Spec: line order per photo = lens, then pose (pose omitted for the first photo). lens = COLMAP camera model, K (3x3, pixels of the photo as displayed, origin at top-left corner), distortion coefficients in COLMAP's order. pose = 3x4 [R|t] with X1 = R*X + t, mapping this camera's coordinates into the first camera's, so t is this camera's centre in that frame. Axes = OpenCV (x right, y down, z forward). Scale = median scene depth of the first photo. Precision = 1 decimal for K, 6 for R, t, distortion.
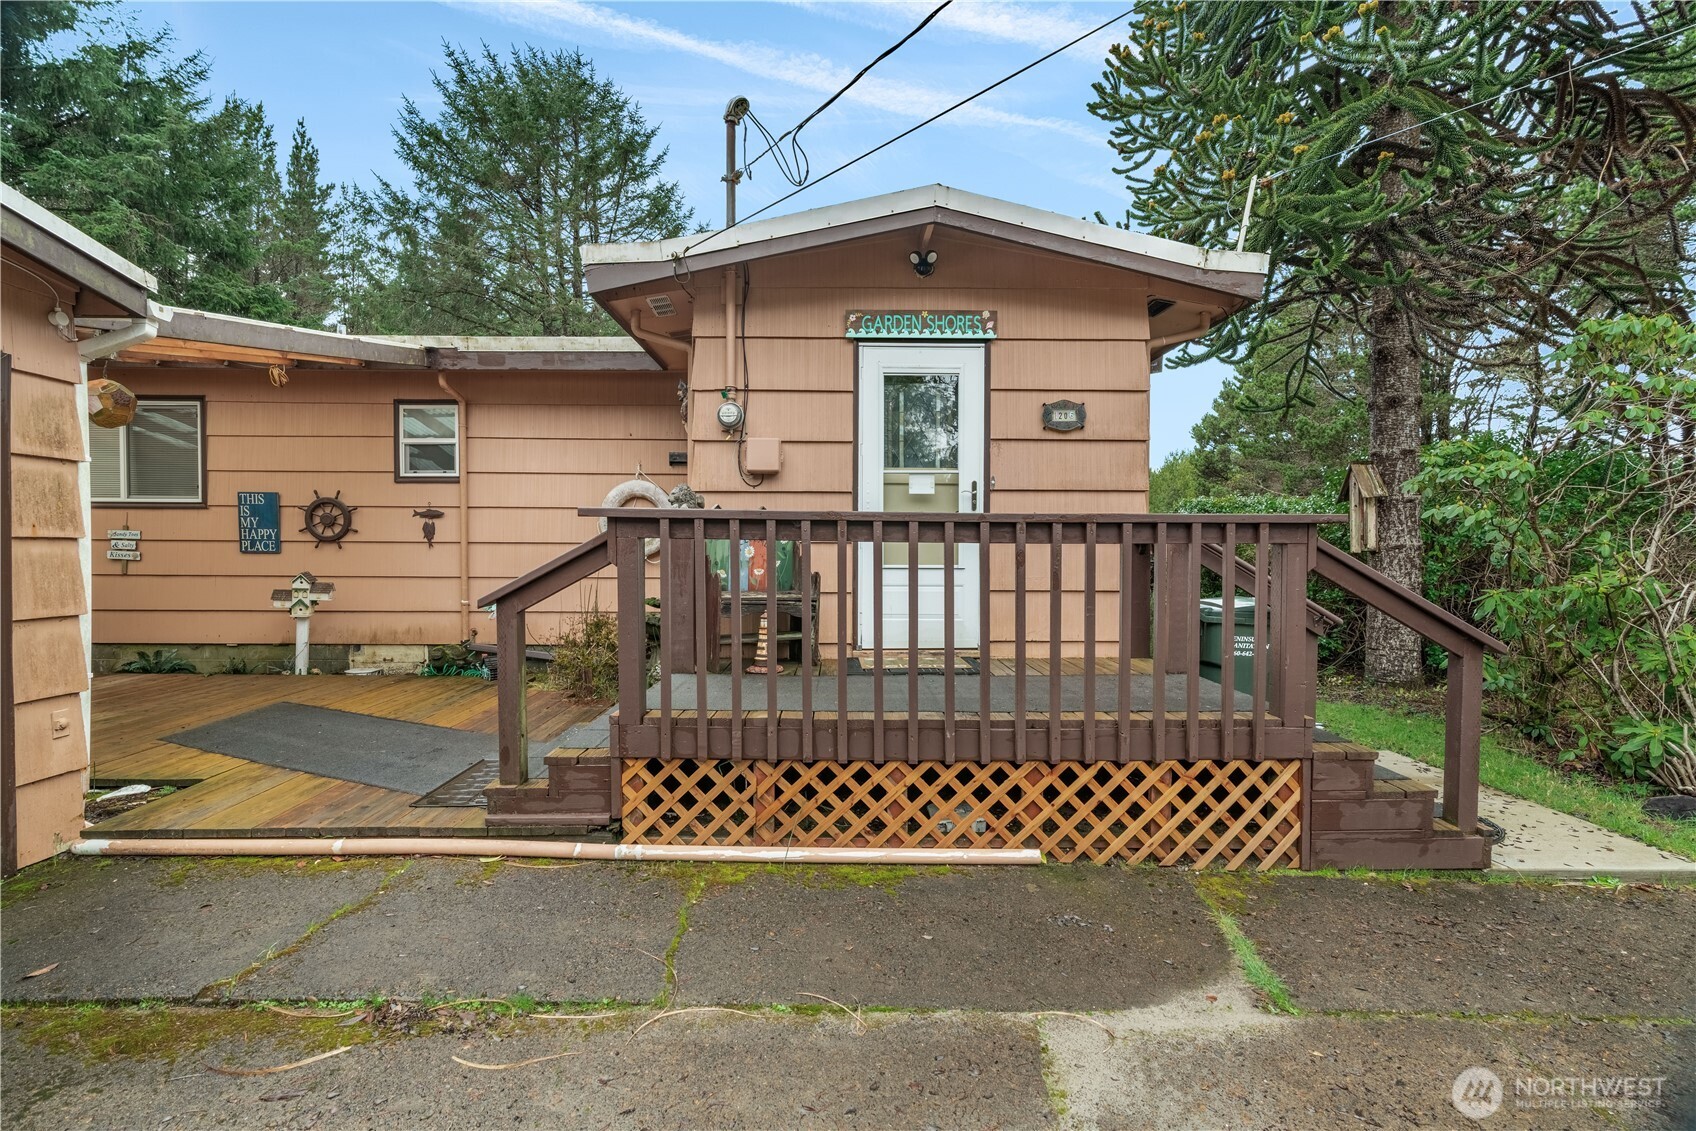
lens RADIAL K [[913.0, 0, 848.0], [0, 913.0, 565.5], [0, 0, 1]] dist [-0.001826, -0.001036]
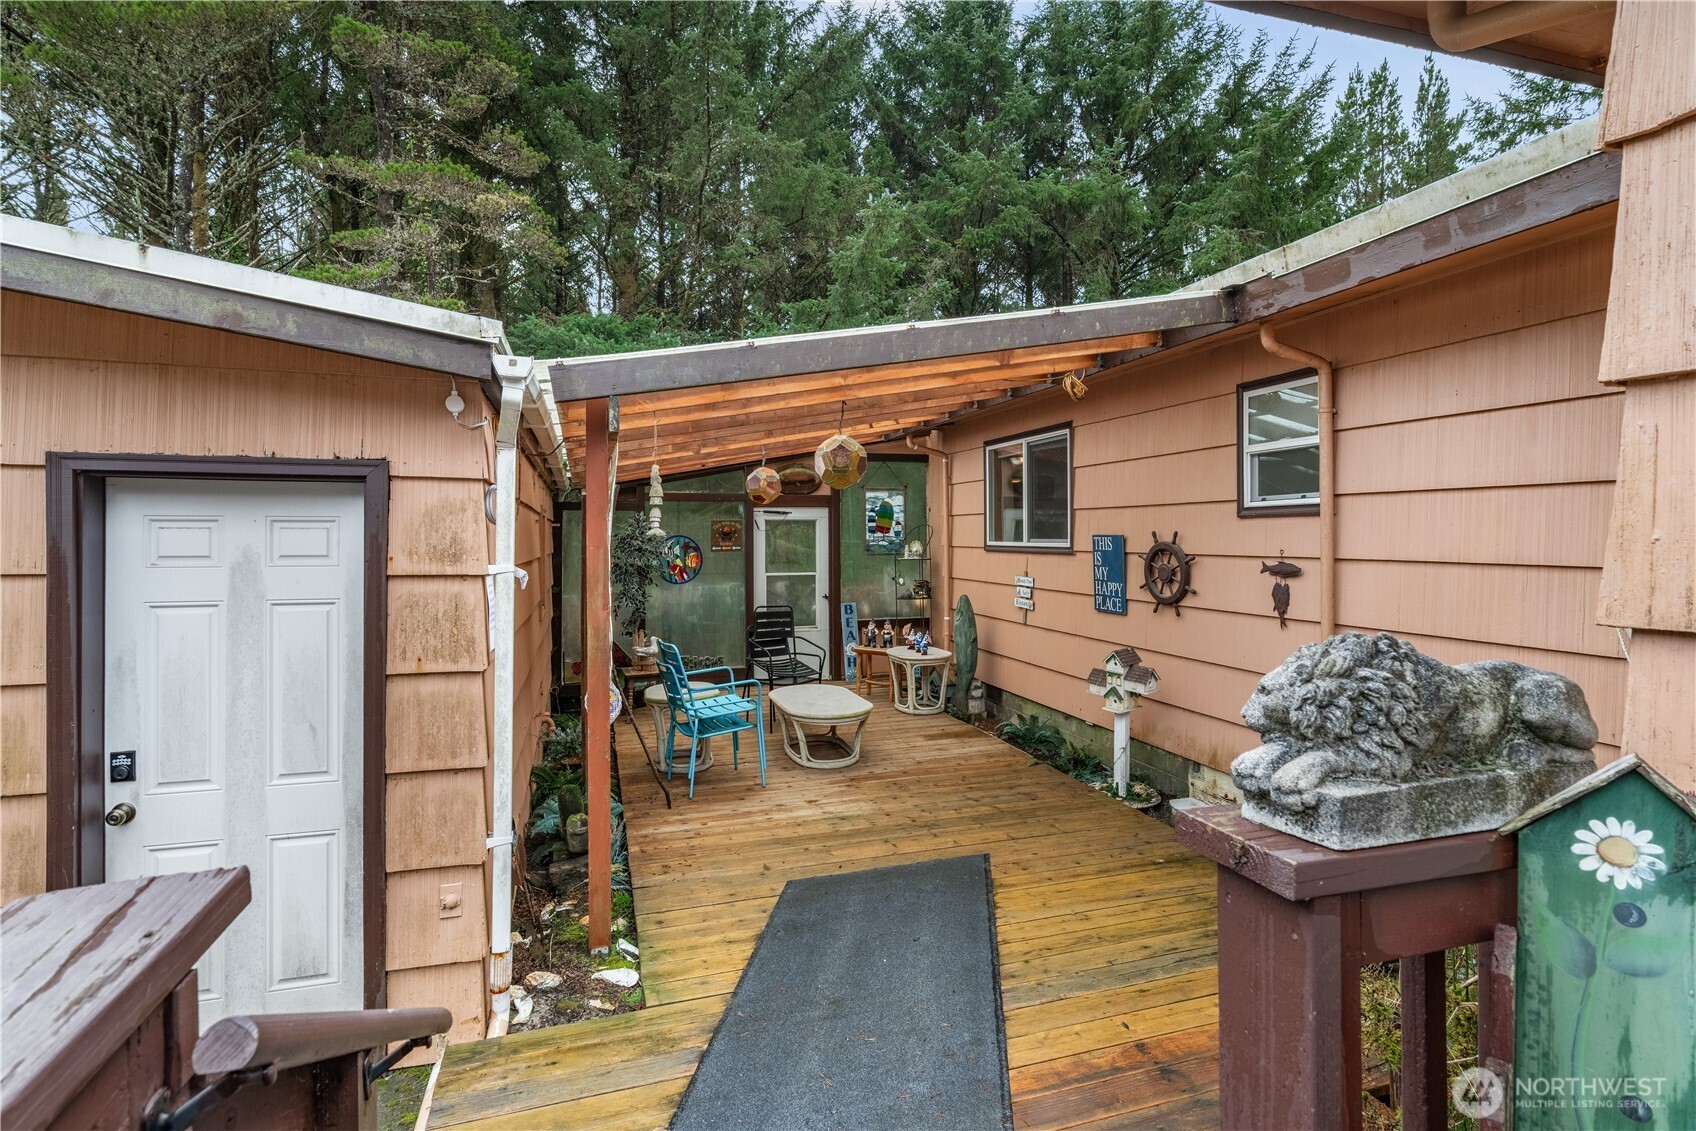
lens RADIAL K [[821.0, 0, 848.2], [0, 821.0, 536.5], [0, 0, 1]] dist [-0.003319, 0.000431]
pose [[0.276313, -0.004778, -0.961056, -0.030851], [0.002998, 0.999987, -0.004110, -0.076756], [0.961063, -0.001745, 0.276324, 0.590300]]
